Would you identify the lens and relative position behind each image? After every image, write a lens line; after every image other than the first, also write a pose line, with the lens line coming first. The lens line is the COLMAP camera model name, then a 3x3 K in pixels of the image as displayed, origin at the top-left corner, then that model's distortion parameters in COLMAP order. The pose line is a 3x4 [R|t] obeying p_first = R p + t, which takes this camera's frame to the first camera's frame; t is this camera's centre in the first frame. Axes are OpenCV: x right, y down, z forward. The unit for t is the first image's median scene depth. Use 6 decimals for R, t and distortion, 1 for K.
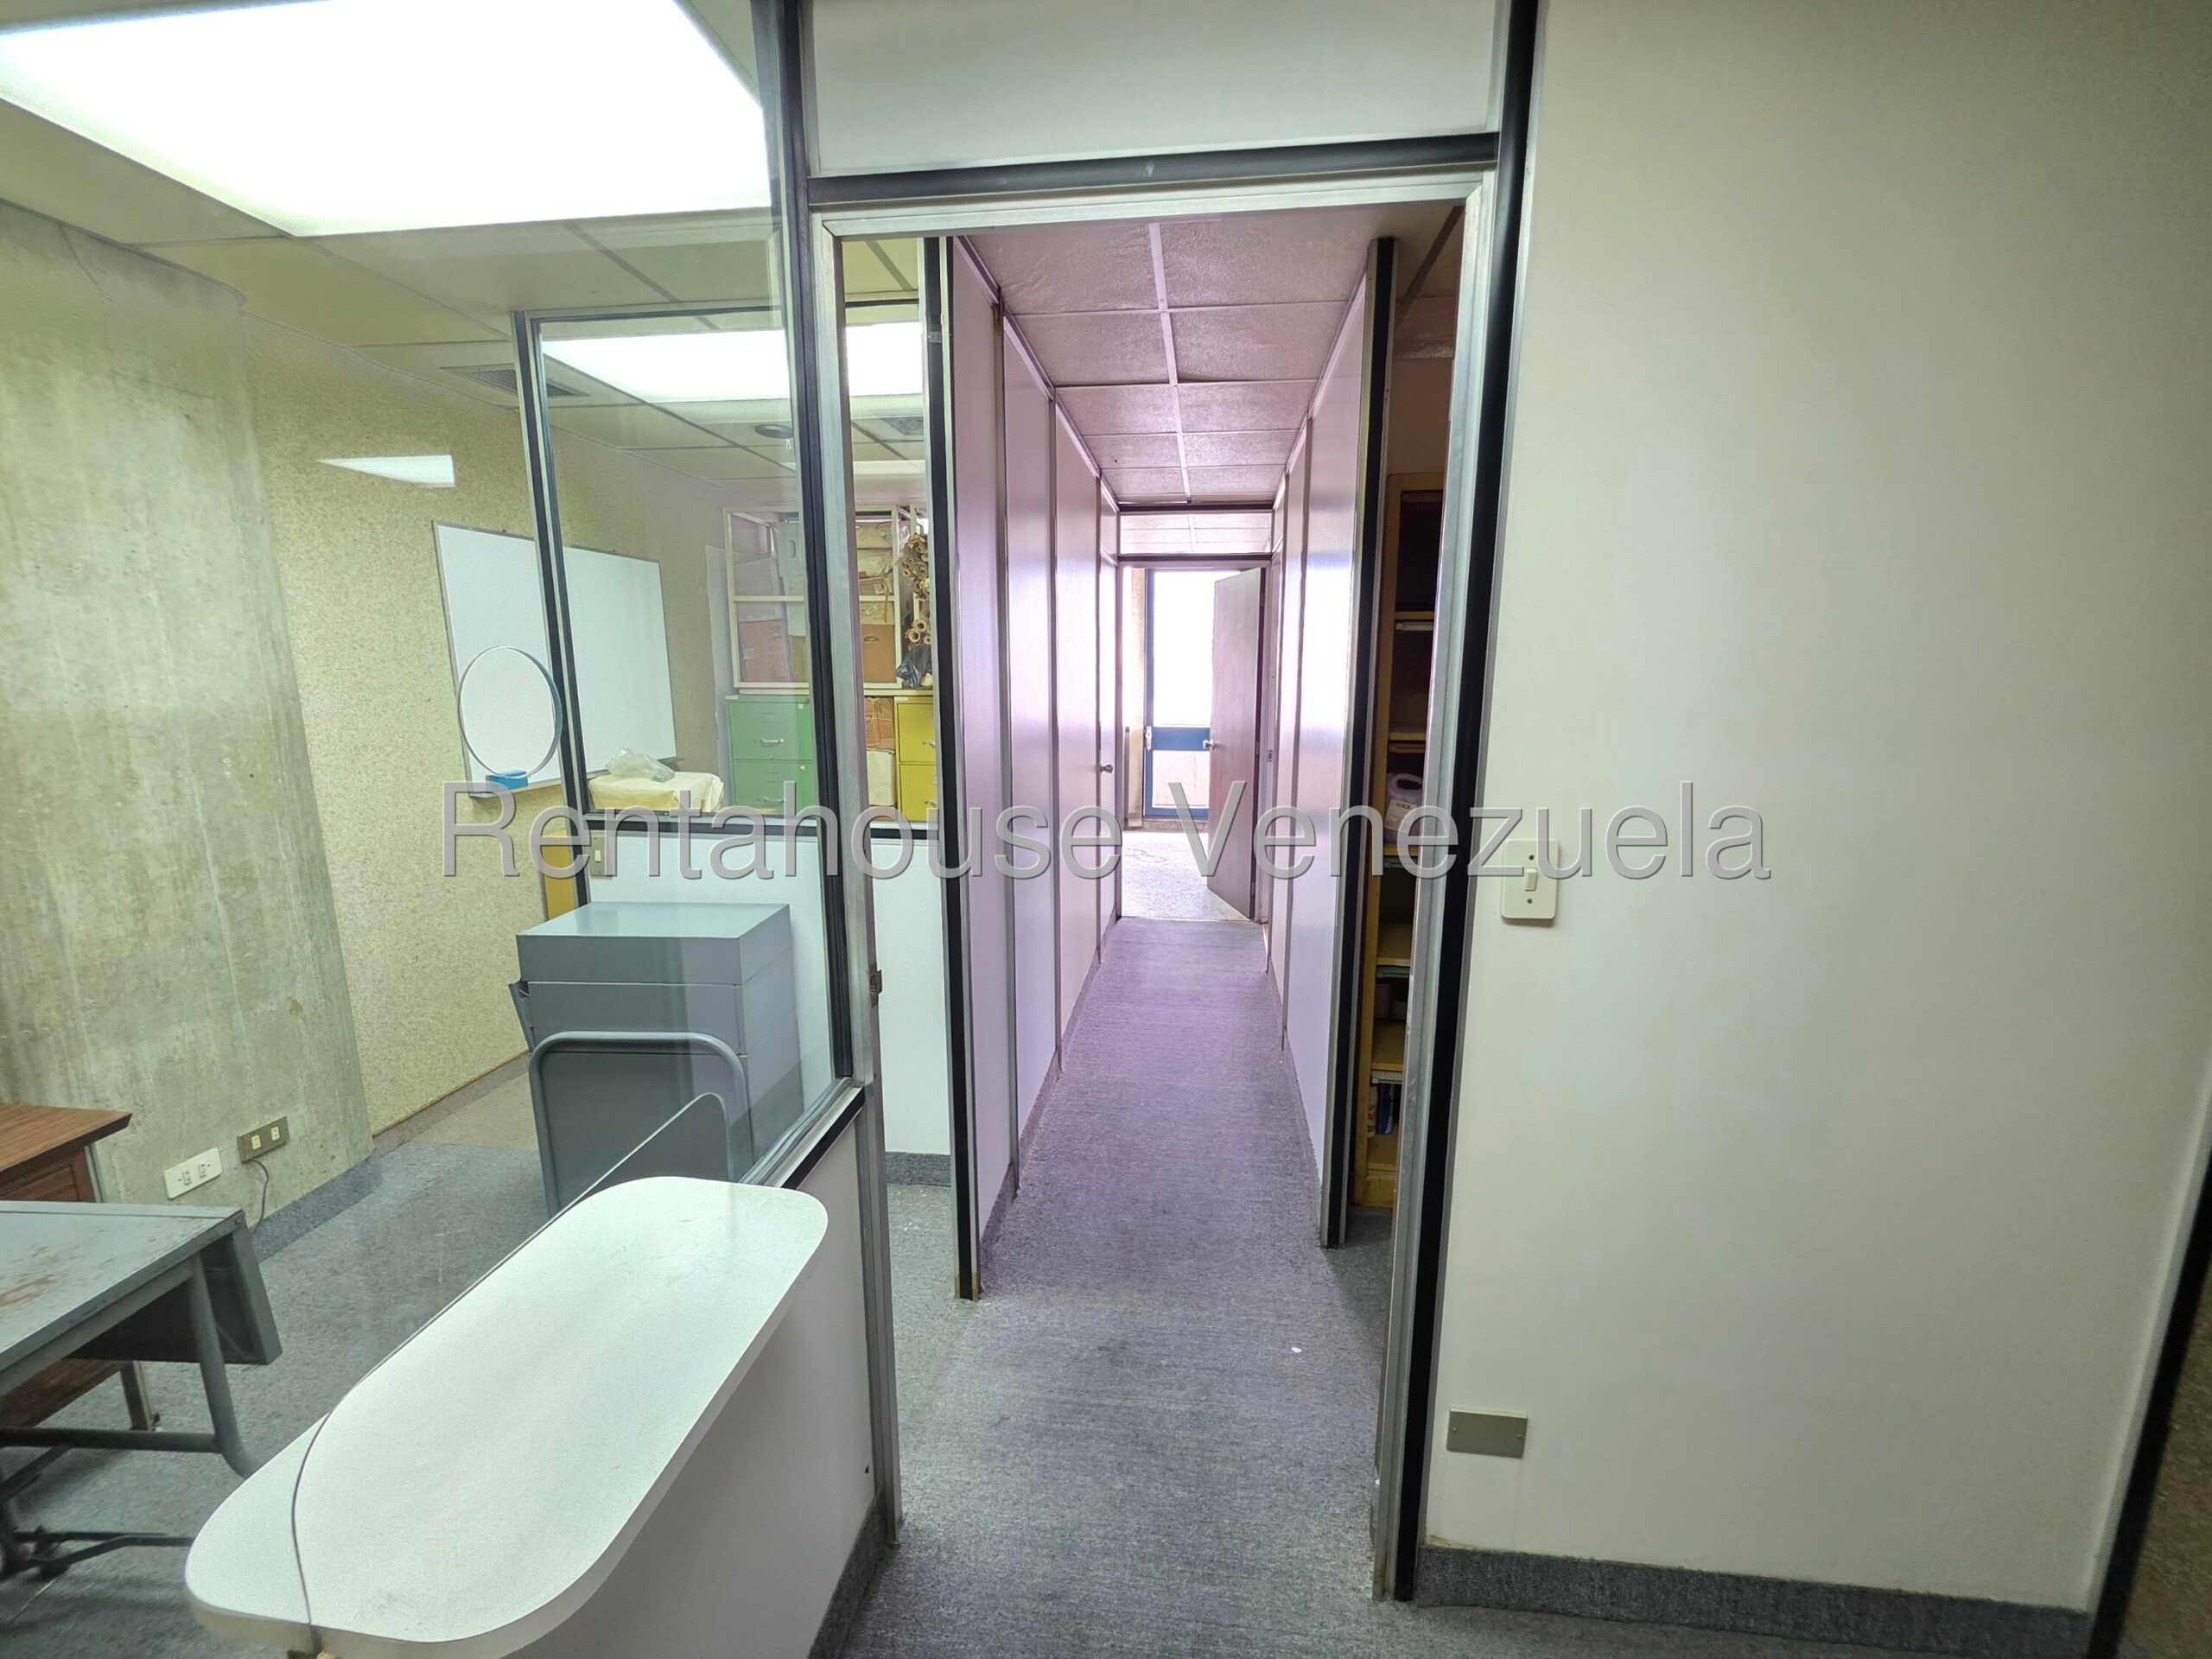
lens RADIAL K [[885.2, 0, 1105.6], [0, 885.2, 829.1], [0, 0, 1]] dist [-0.001731, 0.000634]
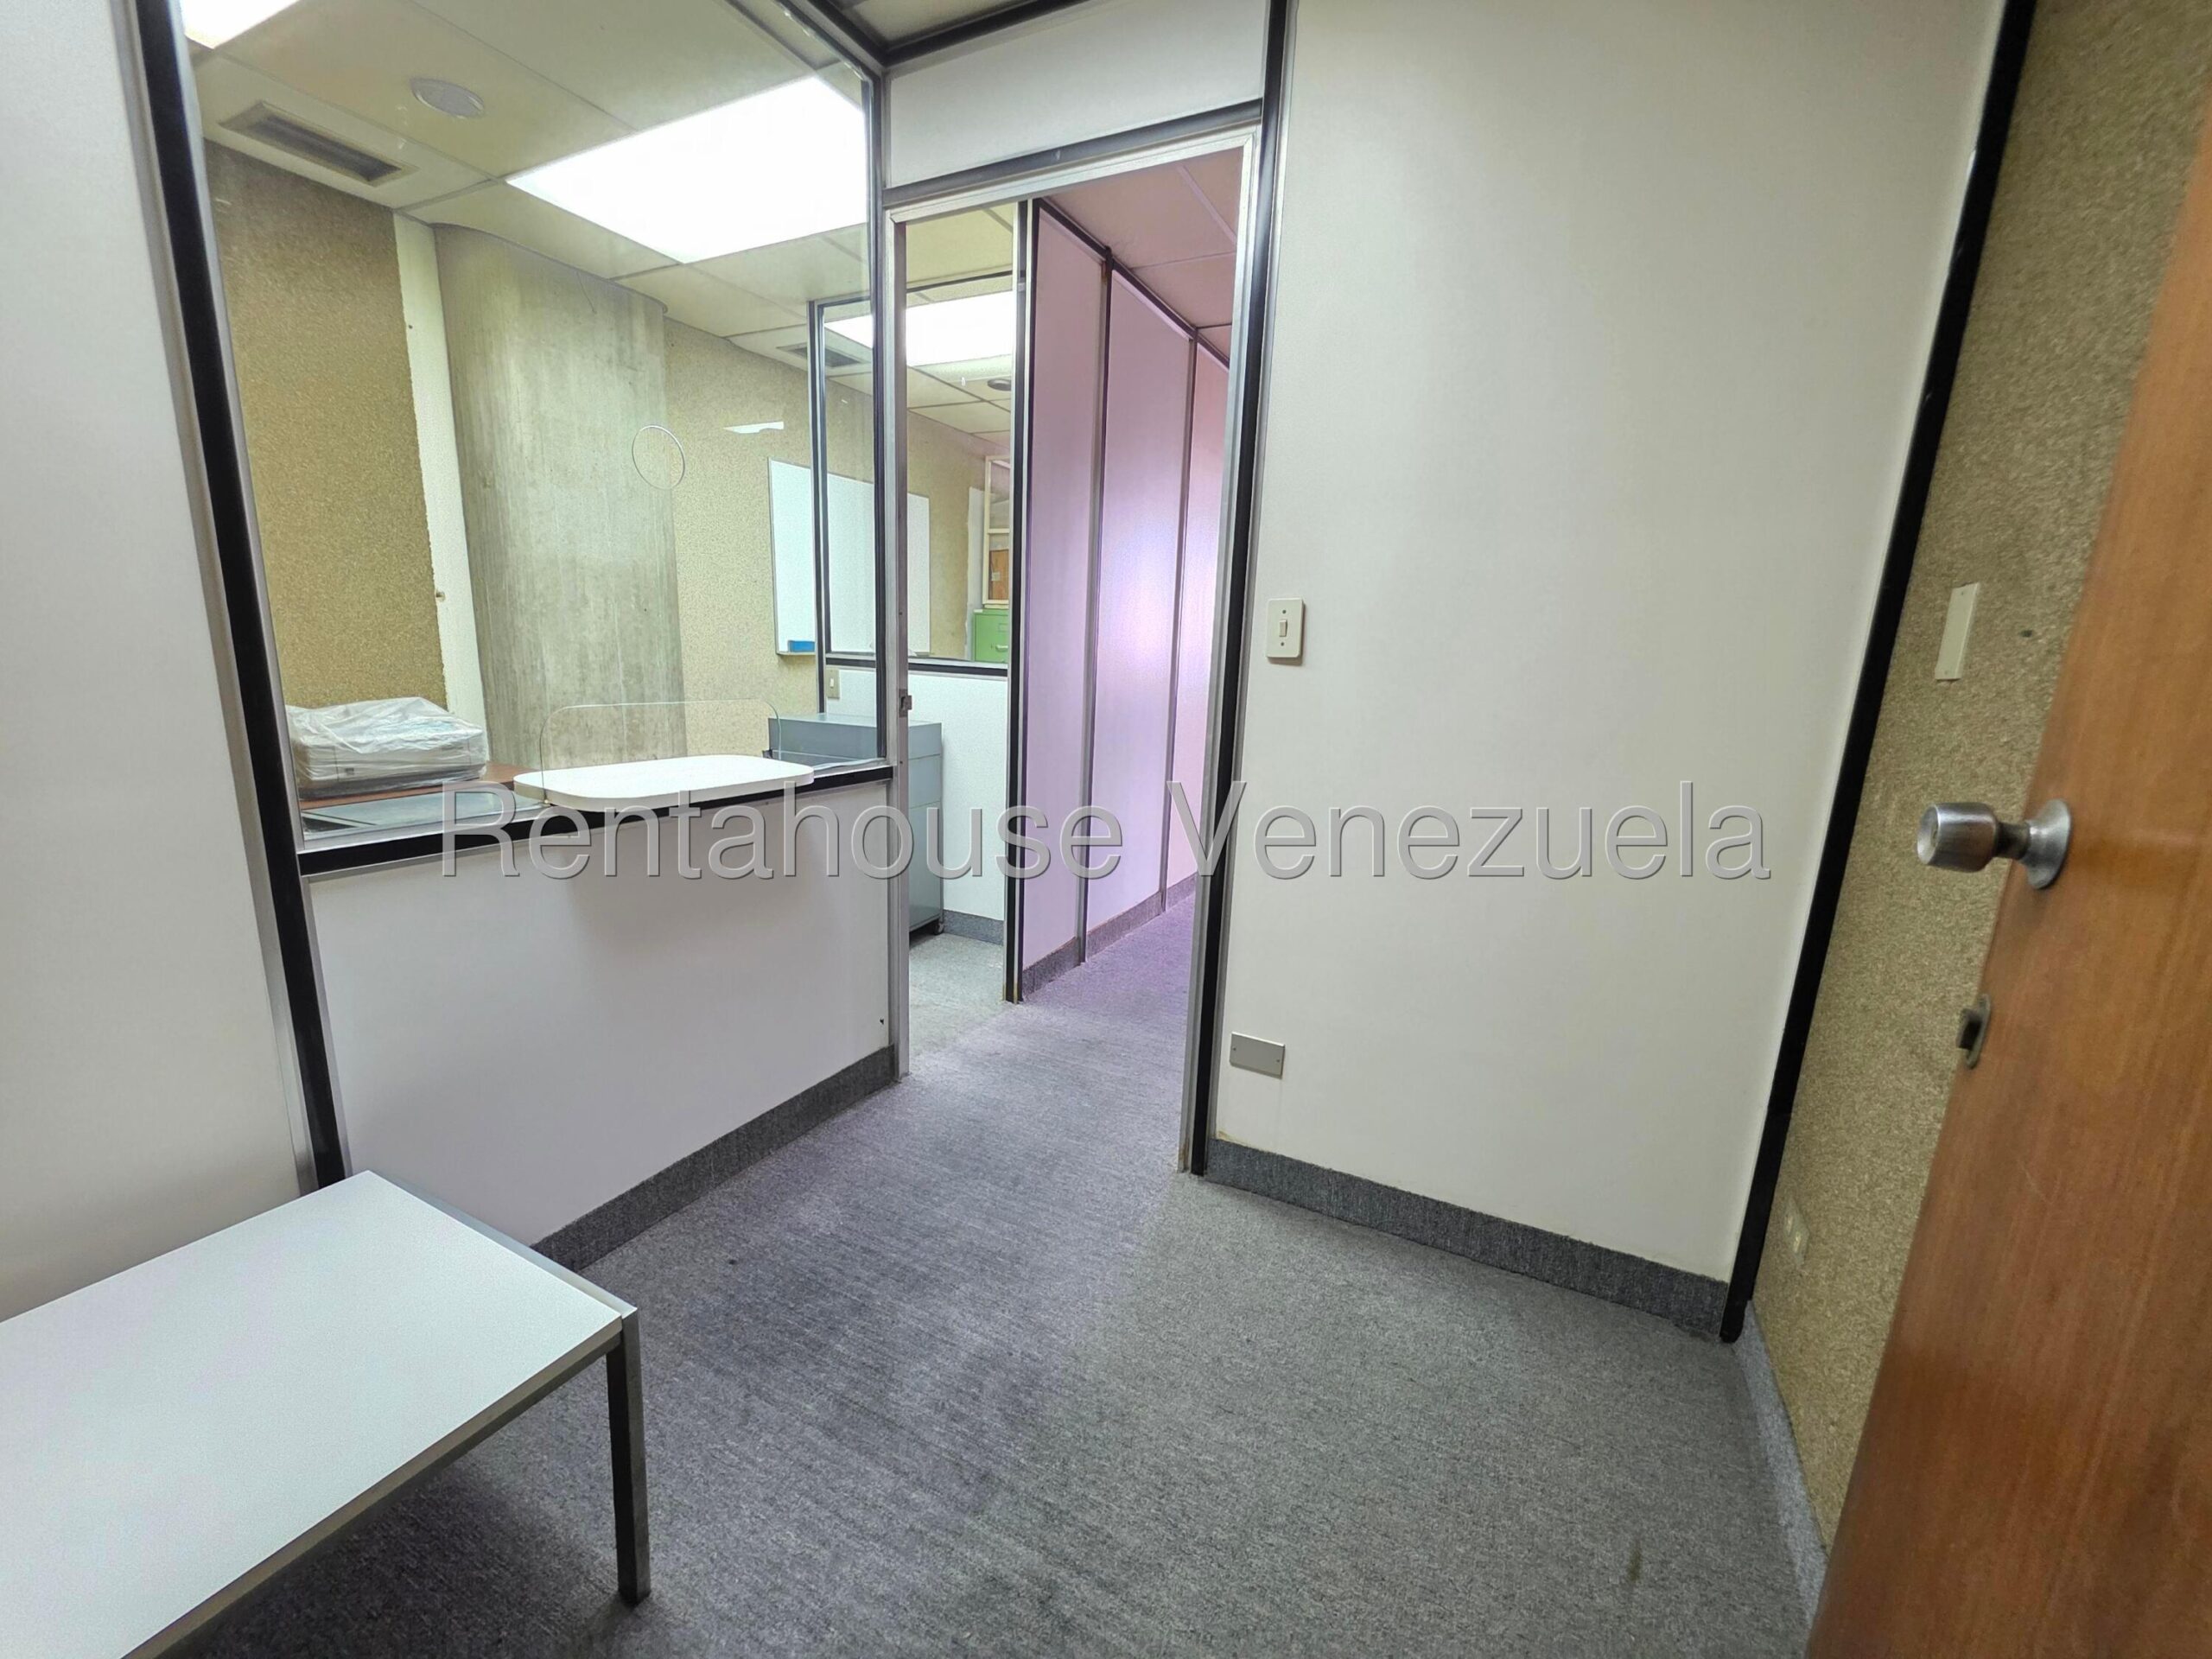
lens RADIAL K [[885.2, 0, 1105.0], [0, 885.2, 829.9], [0, 0, 1]] dist [-0.001731, 0.000634]
pose [[0.936371, 0.107553, -0.334129, 0.383547], [-0.101560, 0.994199, 0.035410, 0.189588], [0.335999, 0.000777, 0.941862, -0.224670]]
